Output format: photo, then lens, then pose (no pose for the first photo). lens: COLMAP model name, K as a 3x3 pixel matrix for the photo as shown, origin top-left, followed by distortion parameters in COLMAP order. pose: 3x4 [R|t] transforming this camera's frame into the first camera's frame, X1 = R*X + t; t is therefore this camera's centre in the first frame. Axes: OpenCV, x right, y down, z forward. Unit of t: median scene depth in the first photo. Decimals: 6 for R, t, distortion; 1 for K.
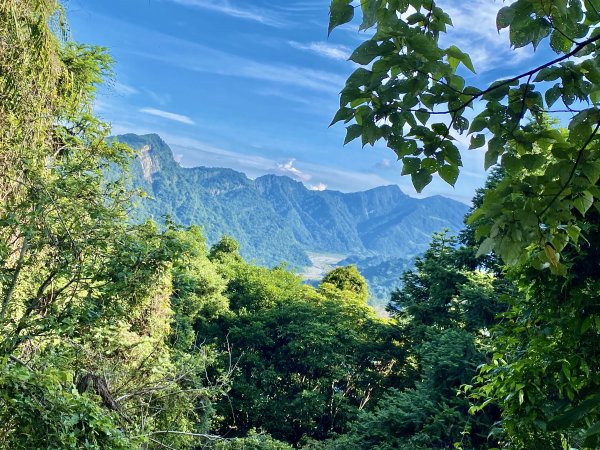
lens RADIAL K [[582.0, 0, 300.0], [0, 582.0, 225.0], [0, 0, 1]] dist [0.001210, -0.000806]
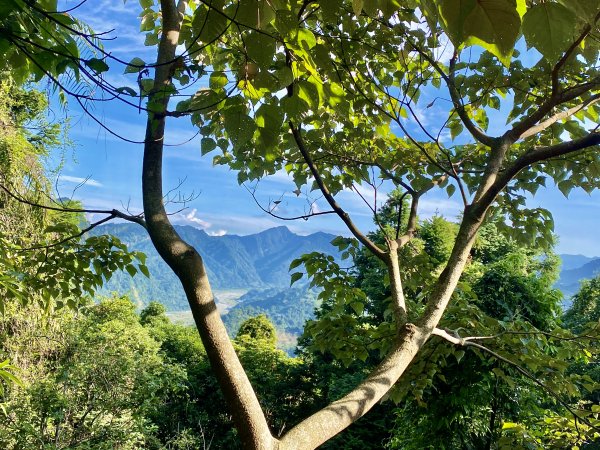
lens RADIAL K [[512.4, 0, 300.0], [0, 512.4, 225.0], [0, 0, 1]] dist [0.002460, -0.001105]
pose [[0.978399, -0.068953, 0.194888, -0.028942], [0.080833, 0.995282, -0.053668, -0.055799], [-0.190268, 0.068262, 0.979356, -0.081286]]
